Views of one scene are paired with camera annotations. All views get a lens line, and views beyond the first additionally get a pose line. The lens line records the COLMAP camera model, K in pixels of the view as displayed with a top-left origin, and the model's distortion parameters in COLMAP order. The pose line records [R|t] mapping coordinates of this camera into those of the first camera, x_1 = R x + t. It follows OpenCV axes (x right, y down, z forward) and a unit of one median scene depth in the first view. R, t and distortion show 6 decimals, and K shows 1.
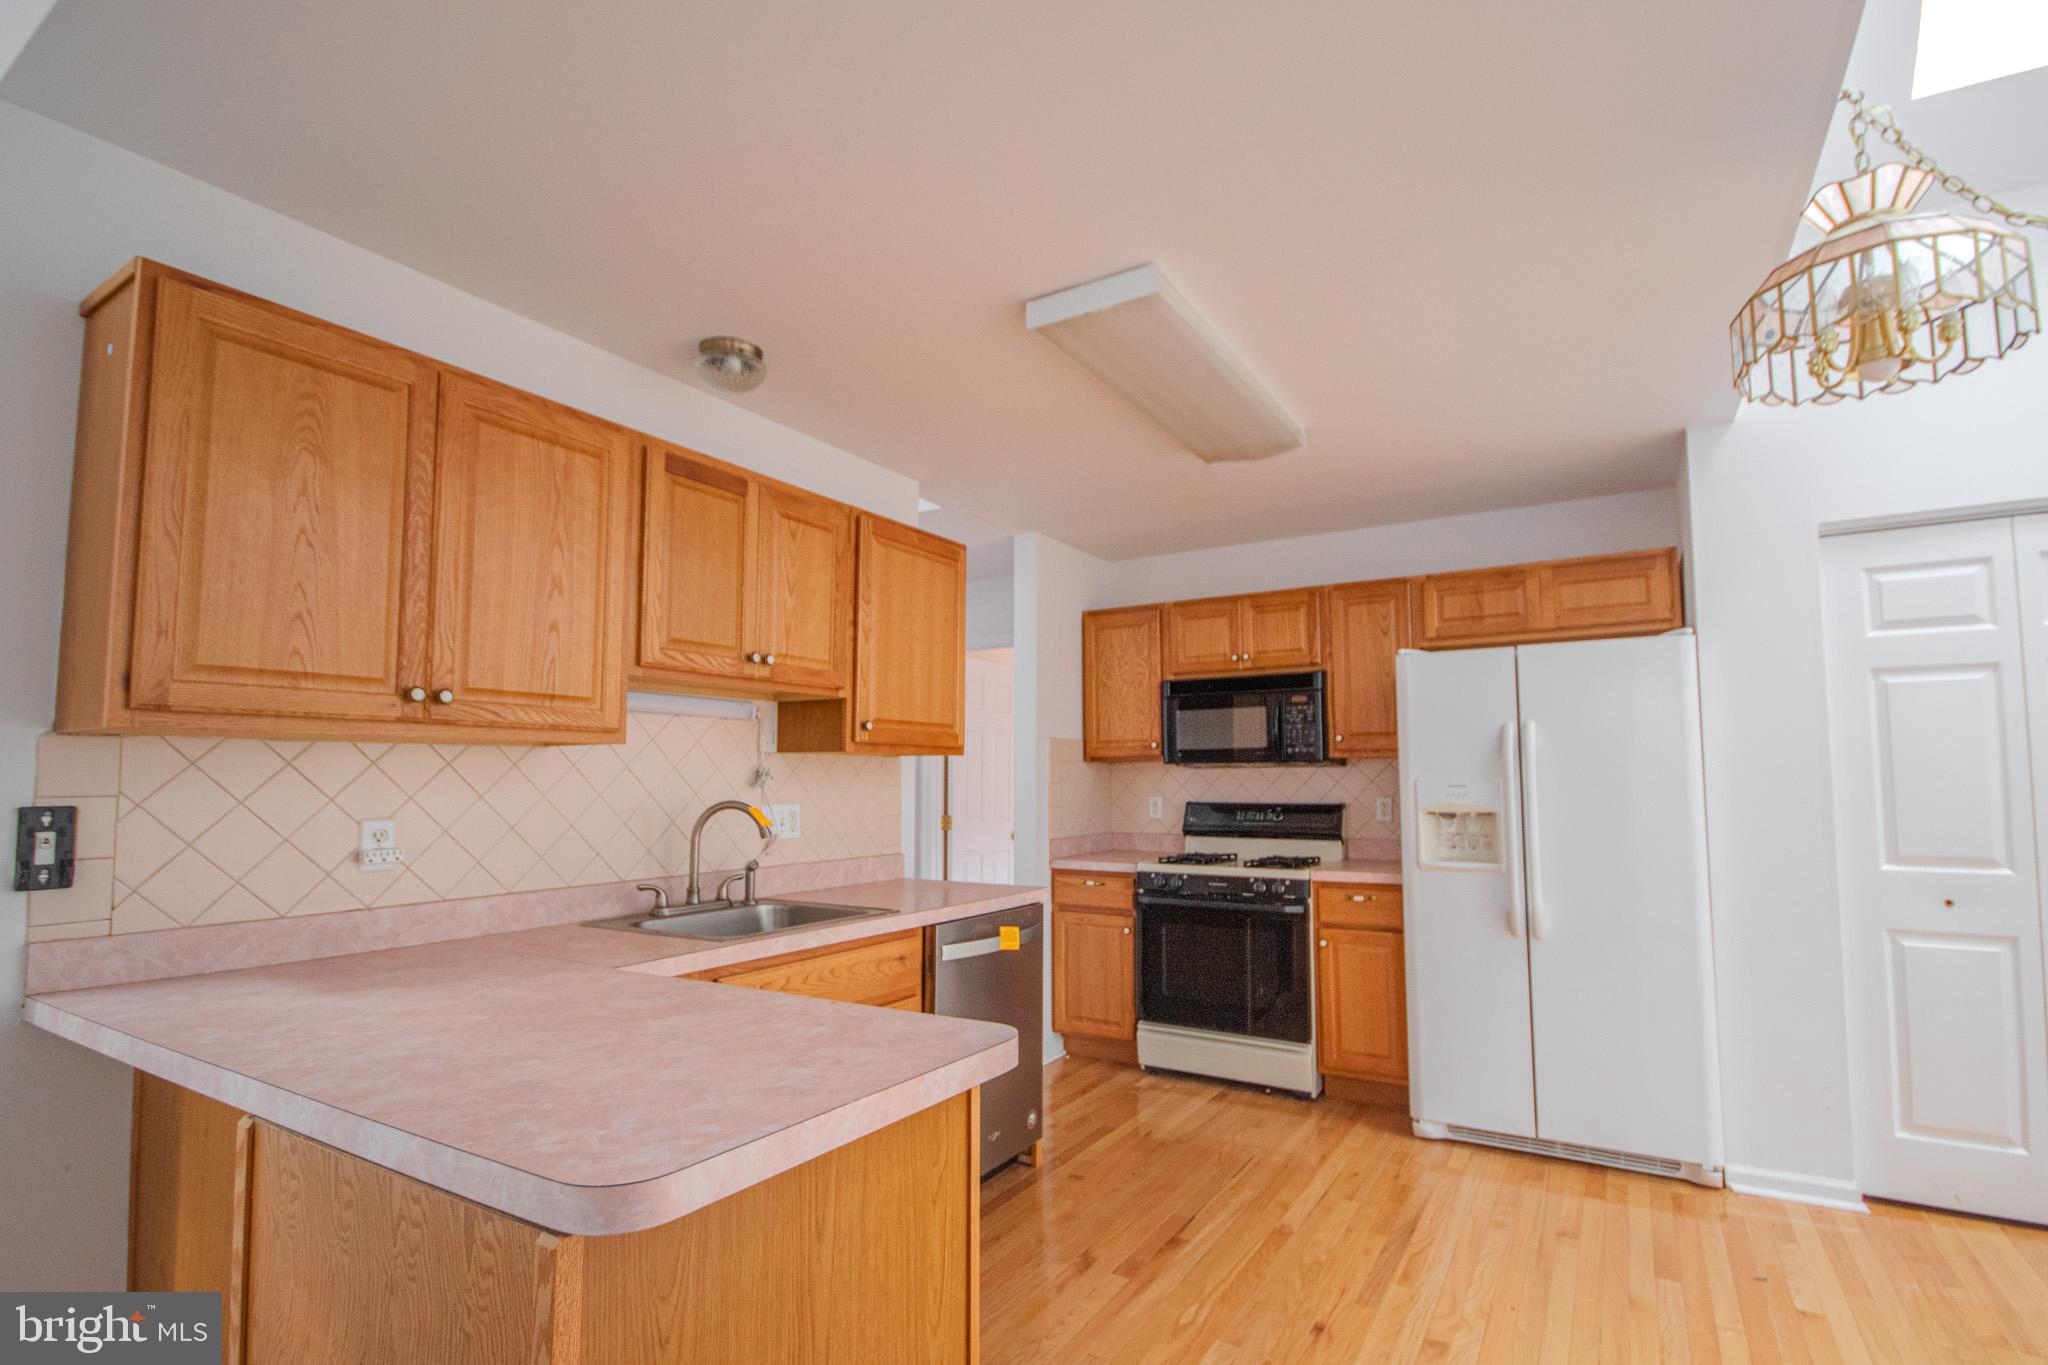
lens RADIAL K [[955.7, 0, 1025.6], [0, 955.7, 711.0], [0, 0, 1]] dist [0.013495, -0.015328]
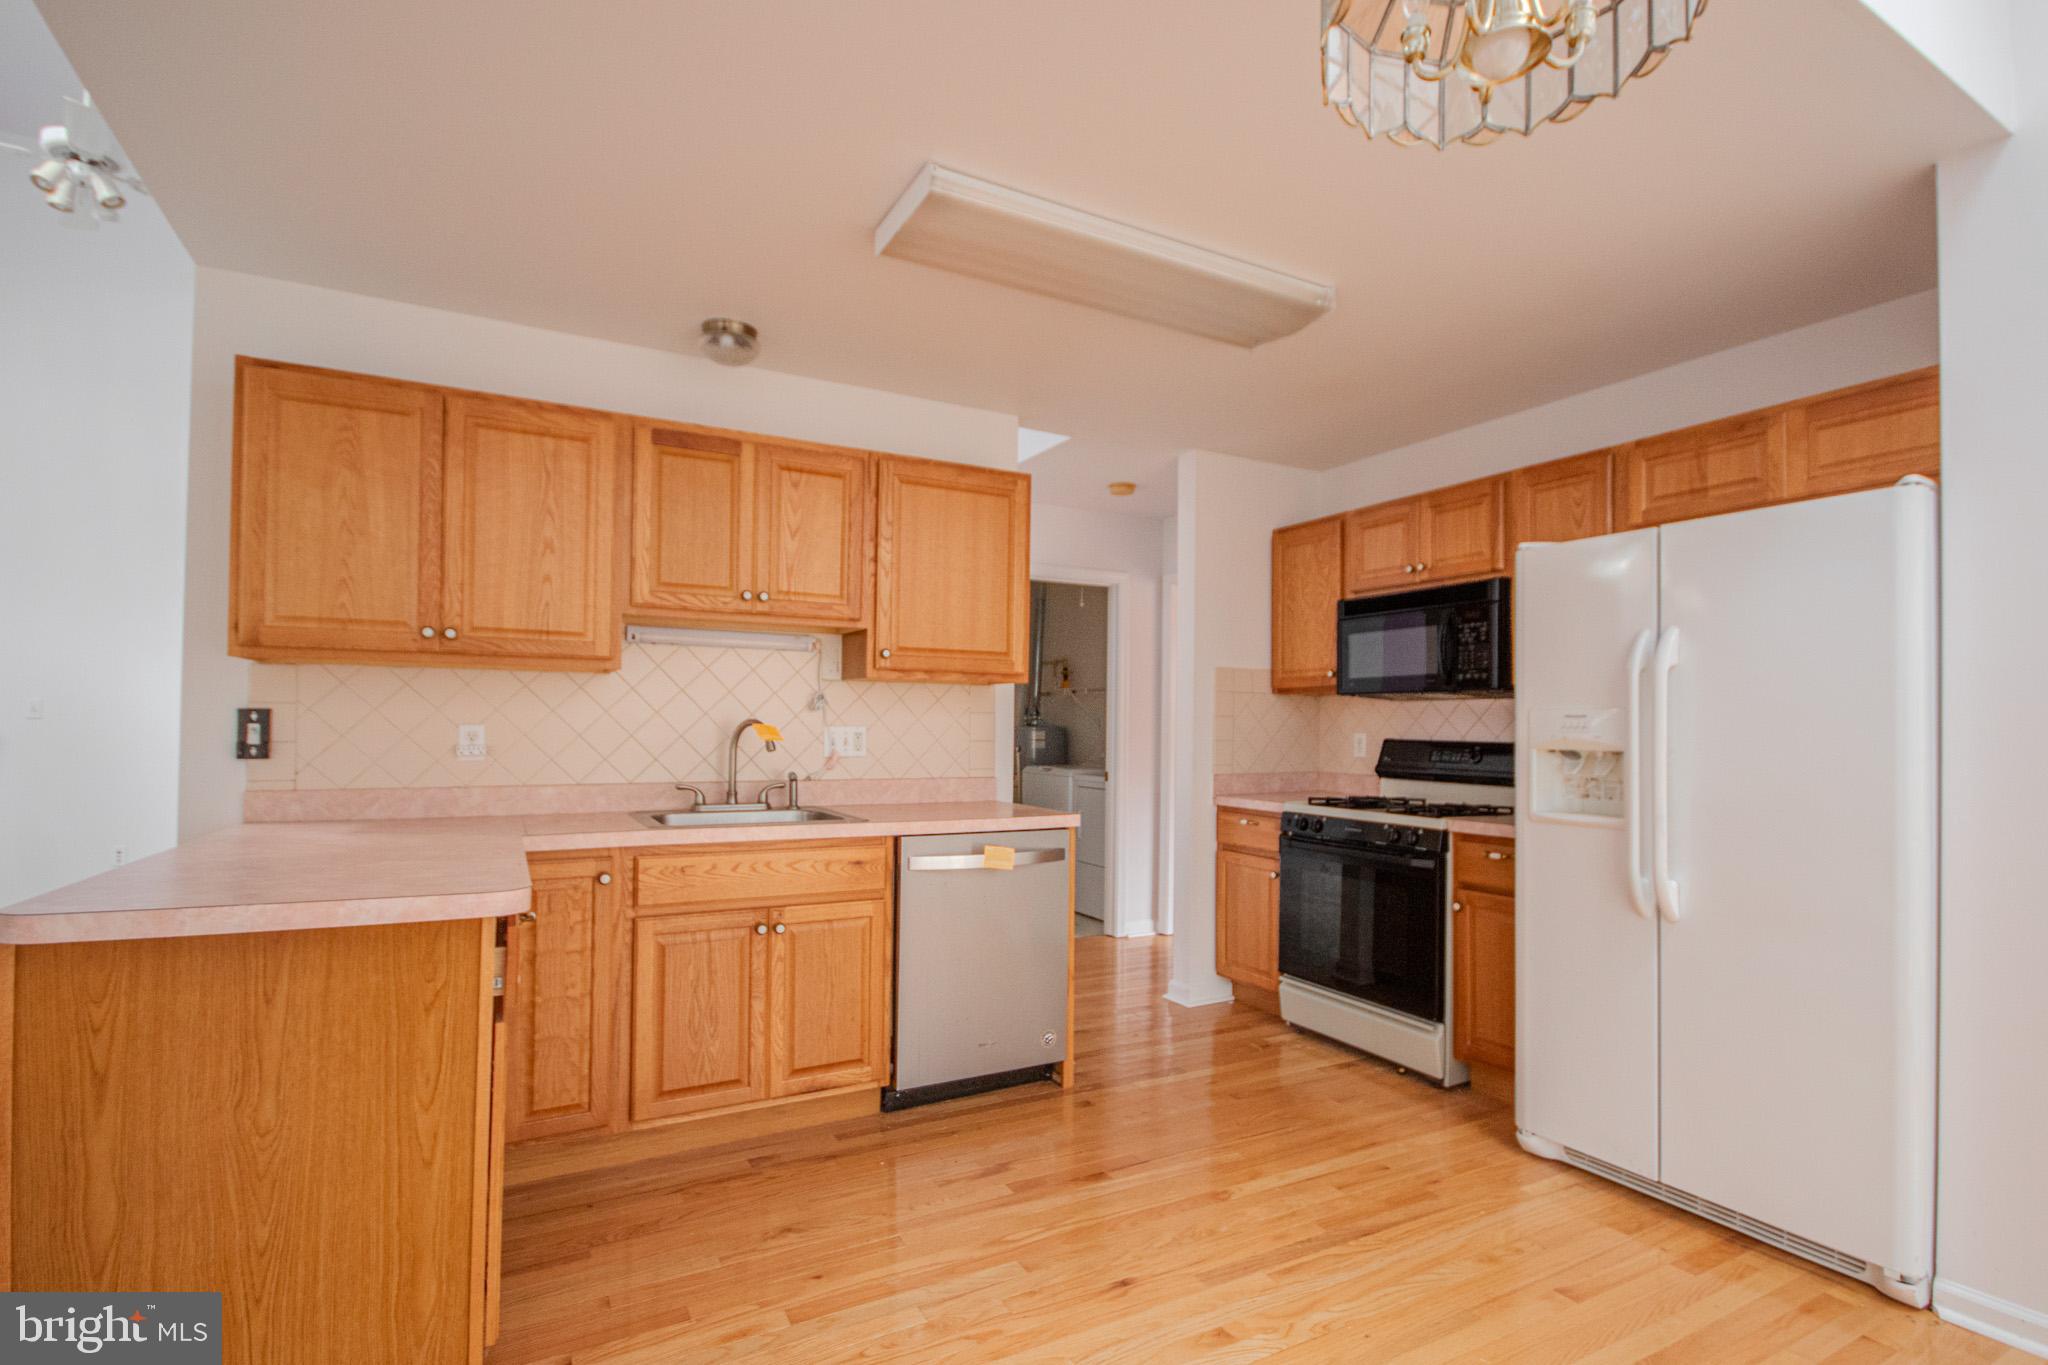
lens RADIAL K [[955.7, 0, 1025.6], [0, 955.7, 711.0], [0, 0, 1]] dist [0.013495, -0.015328]
pose [[0.868425, 0.004744, -0.495797, 0.512259], [0.022647, 0.998531, 0.049222, 0.030304], [0.495302, -0.053974, 0.867042, 0.131687]]
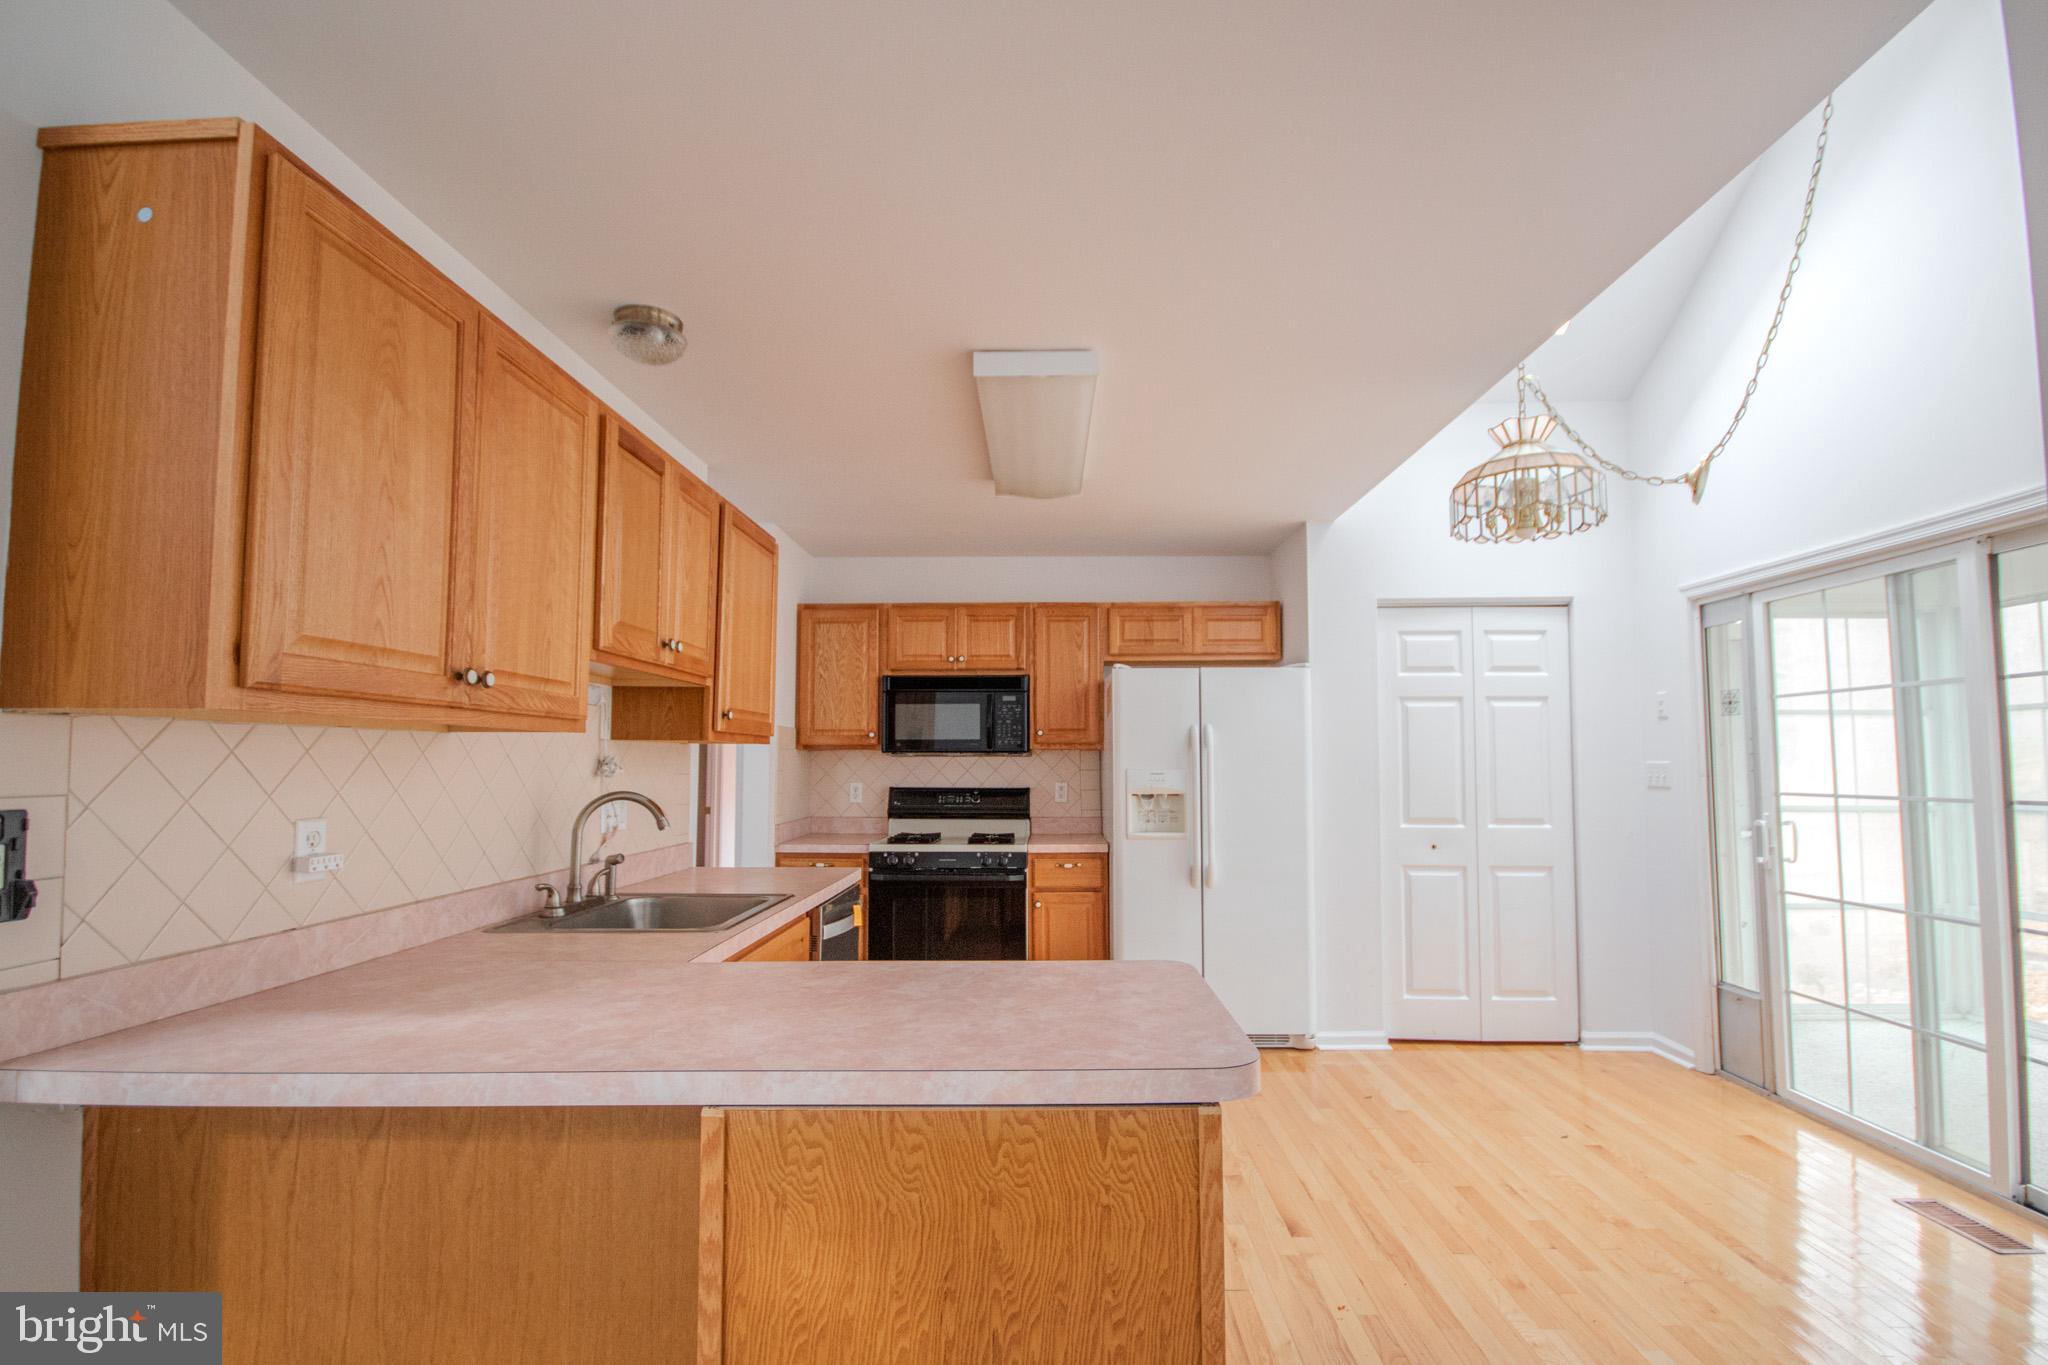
lens RADIAL K [[946.6, 0, 1026.7], [0, 946.6, 712.2], [0, 0, 1]] dist [-0.000123, -0.006714]
pose [[0.863162, 0.030482, 0.504006, -0.393507], [-0.039414, 0.999198, 0.007069, -0.006738], [-0.503387, -0.025967, 0.863671, -0.010916]]
